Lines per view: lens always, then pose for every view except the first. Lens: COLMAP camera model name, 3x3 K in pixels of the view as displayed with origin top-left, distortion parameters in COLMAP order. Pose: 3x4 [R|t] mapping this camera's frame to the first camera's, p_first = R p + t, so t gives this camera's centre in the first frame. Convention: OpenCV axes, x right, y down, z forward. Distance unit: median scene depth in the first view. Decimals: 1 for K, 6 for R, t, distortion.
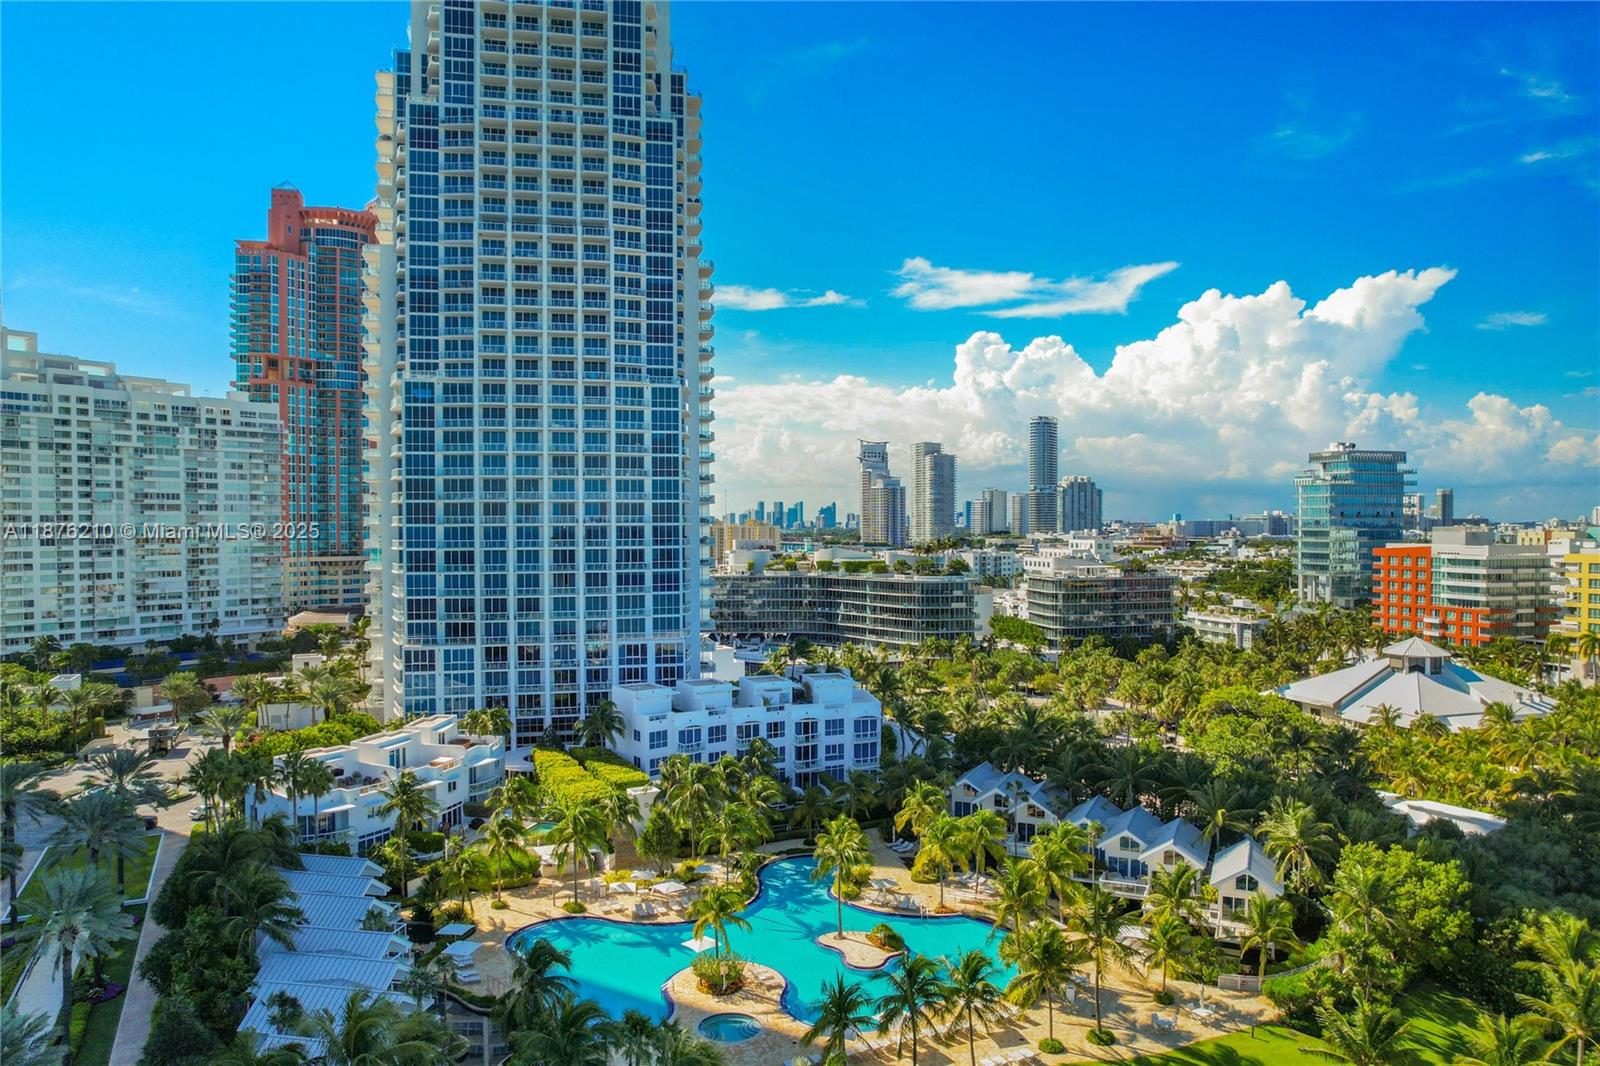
lens RADIAL K [[1163.9, 0, 801.9], [0, 1163.9, 467.3], [0, 0, 1]] dist [-0.087016, 0.082177]
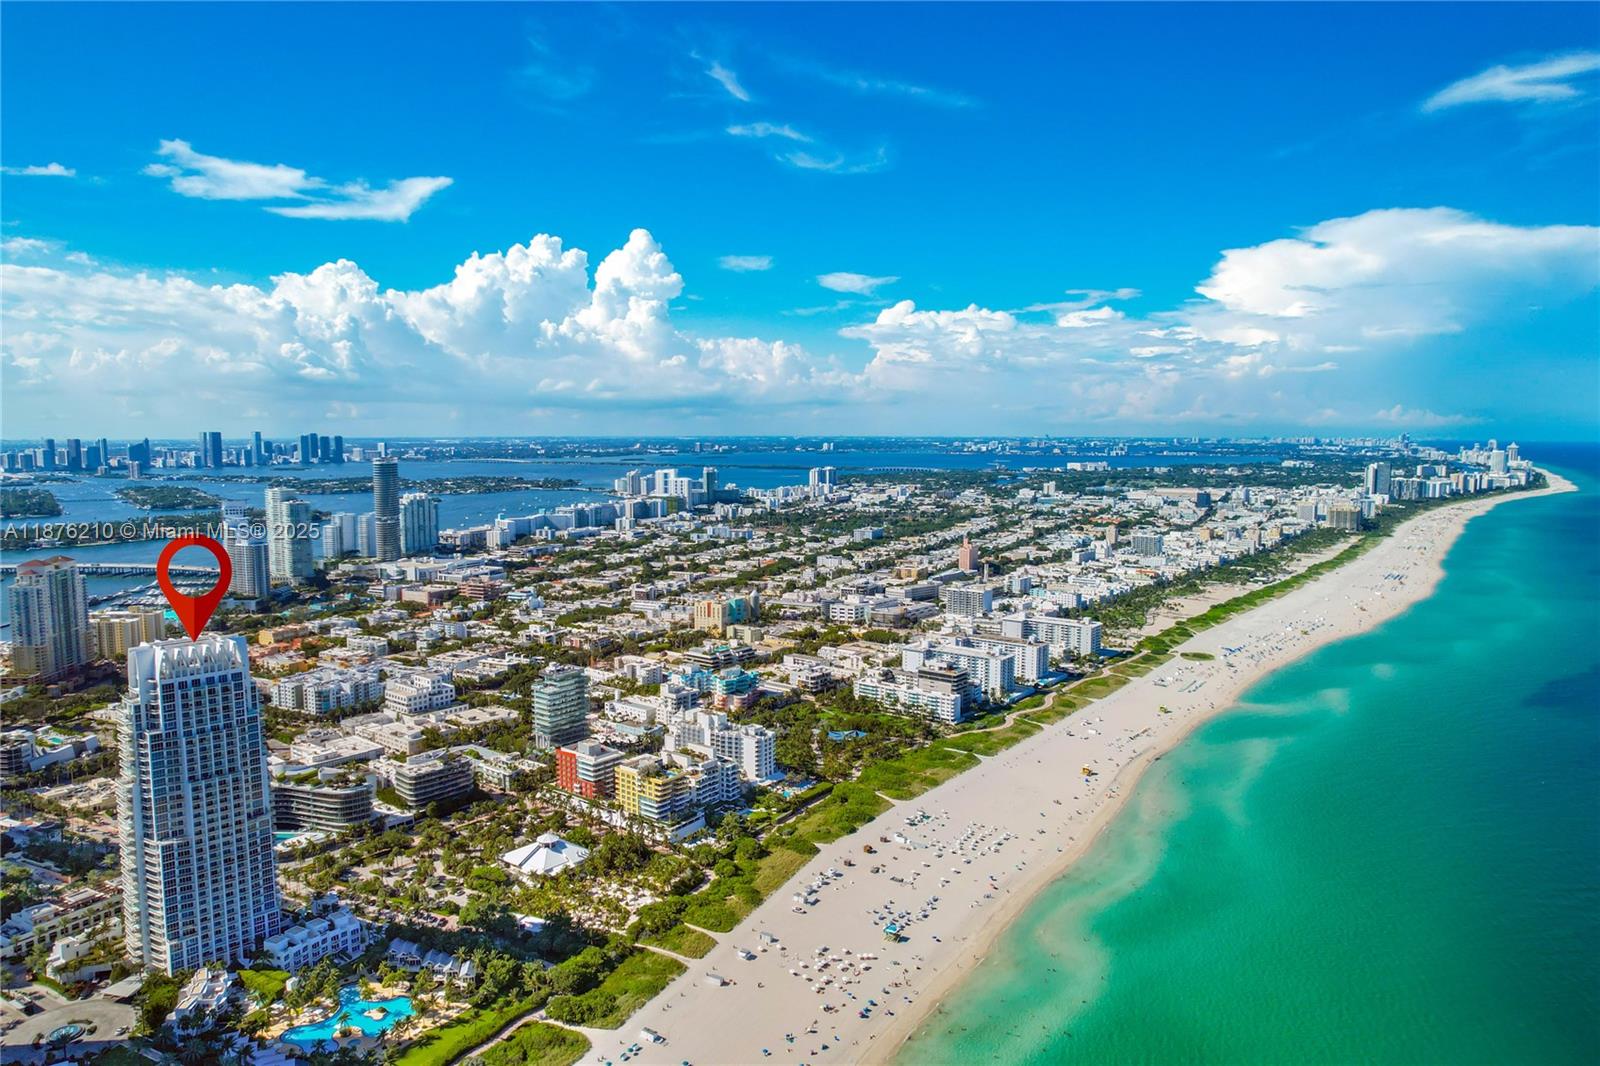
lens RADIAL K [[1026.6, 0, 799.4], [0, 1026.6, 553.3], [0, 0, 1]] dist [-0.072047, 0.054013]
pose [[0.829736, -0.059834, 0.554939, -0.294770], [-0.004291, 0.993524, 0.113538, -0.824571], [-0.558139, -0.096588, 0.824107, -1.340764]]
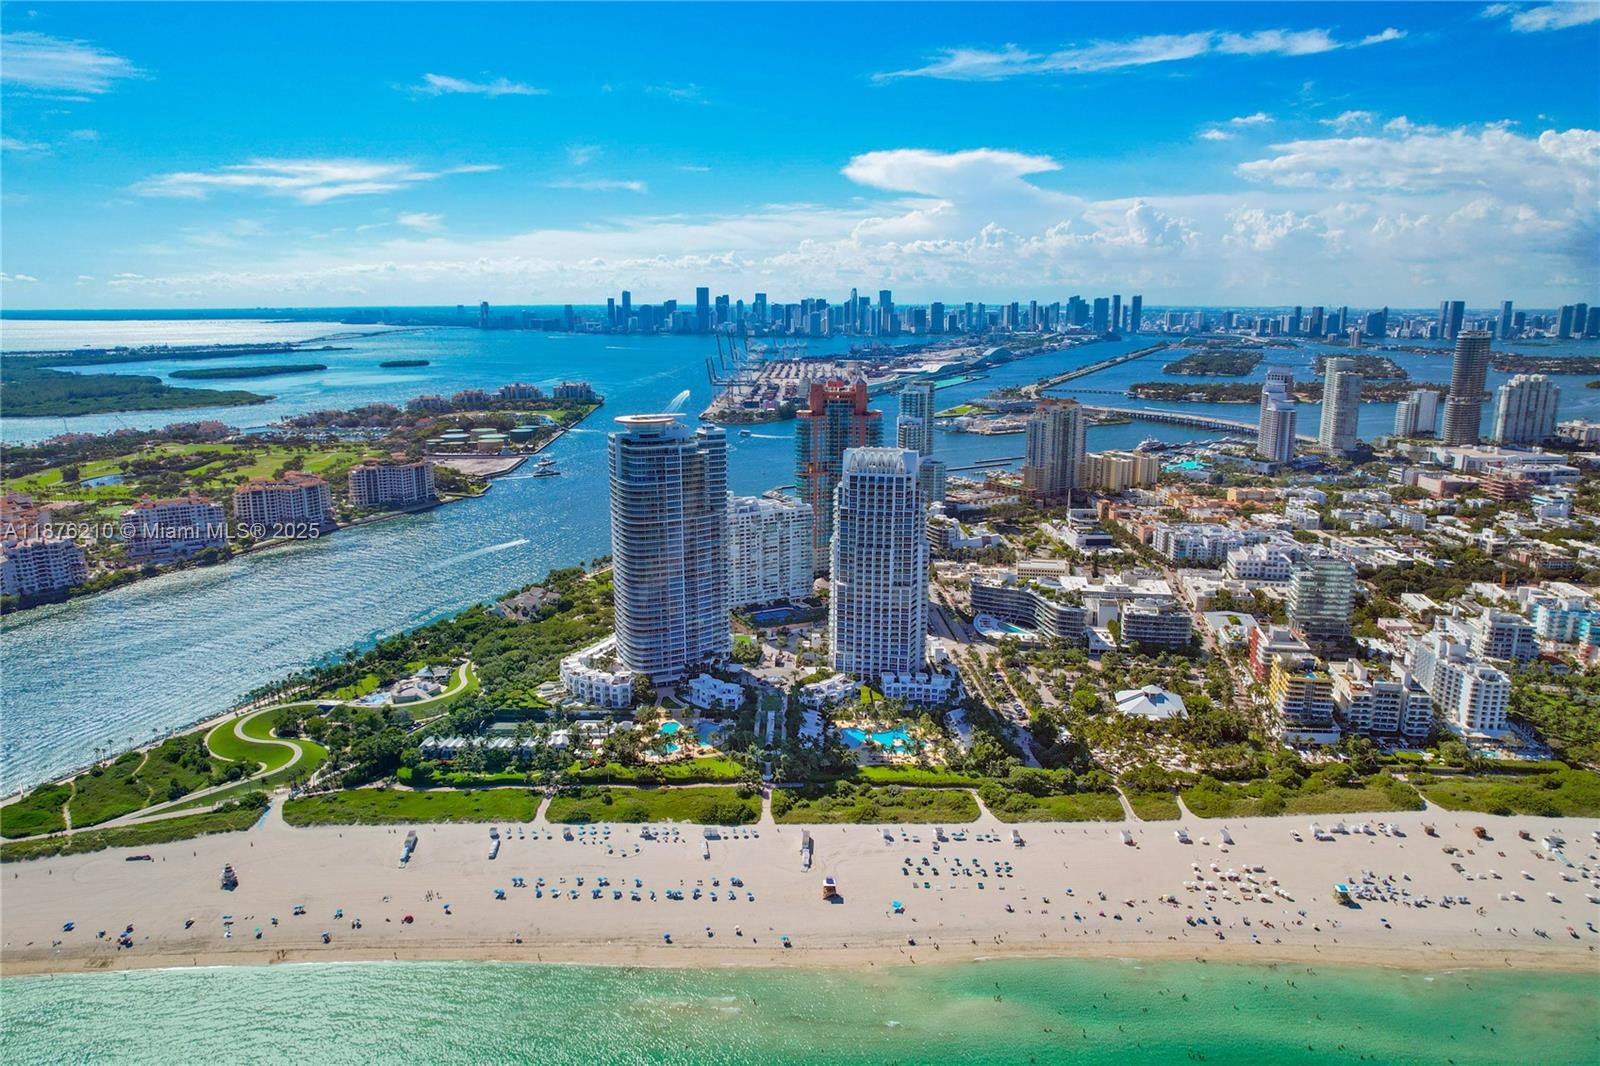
lens RADIAL K [[1041.2, 0, 800.0], [0, 1041.2, 533.0], [0, 0, 1]] dist [-0.070552, 0.056414]
pose [[0.898992, 0.103494, -0.425562, 0.817447], [-0.007149, 0.975017, 0.222016, -0.830492], [0.437908, -0.196548, 0.877272, -1.686651]]
